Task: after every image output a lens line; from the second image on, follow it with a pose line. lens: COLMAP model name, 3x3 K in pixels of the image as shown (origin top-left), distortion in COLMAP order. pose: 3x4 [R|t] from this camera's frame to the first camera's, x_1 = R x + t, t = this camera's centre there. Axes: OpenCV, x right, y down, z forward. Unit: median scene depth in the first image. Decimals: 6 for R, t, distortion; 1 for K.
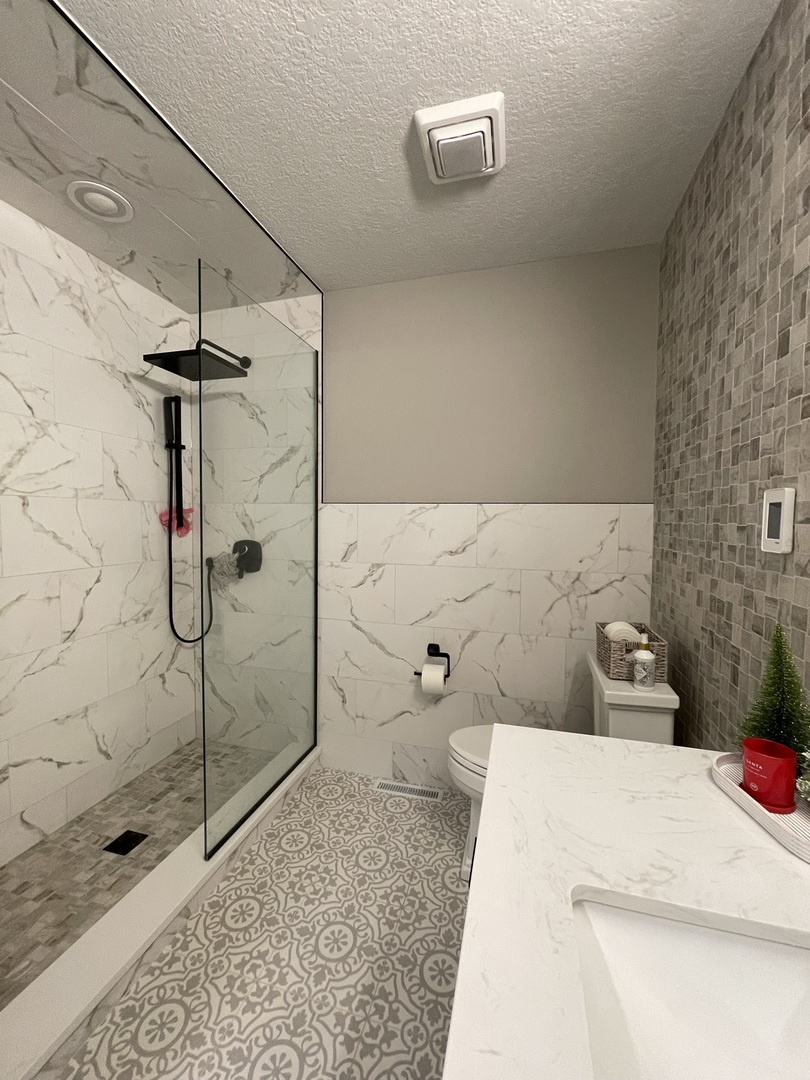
lens RADIAL K [[435.4, 0, 408.3], [0, 435.4, 537.5], [0, 0, 1]] dist [-0.002872, 0.000689]
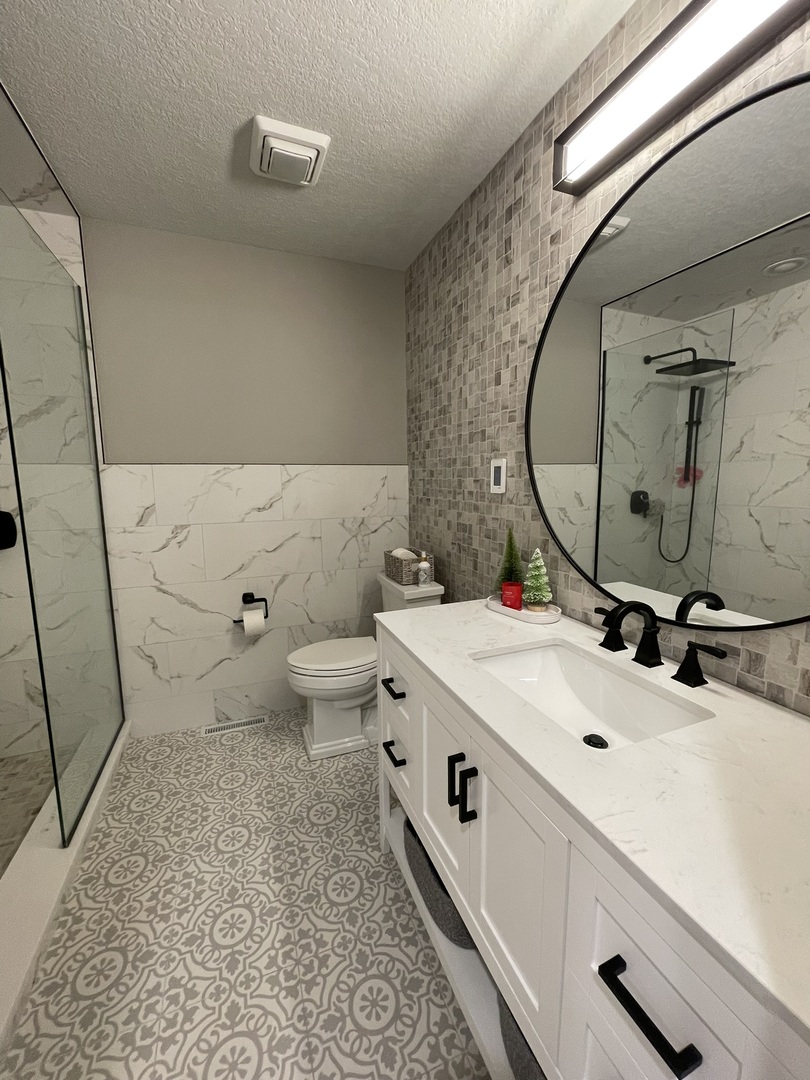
lens RADIAL K [[435.4, 0, 408.3], [0, 435.4, 537.5], [0, 0, 1]] dist [-0.002872, 0.000689]
pose [[0.791647, -0.100935, 0.602584, -0.364805], [0.042882, 0.993006, 0.109997, 0.000846], [-0.609472, -0.061239, 0.790439, -0.156662]]
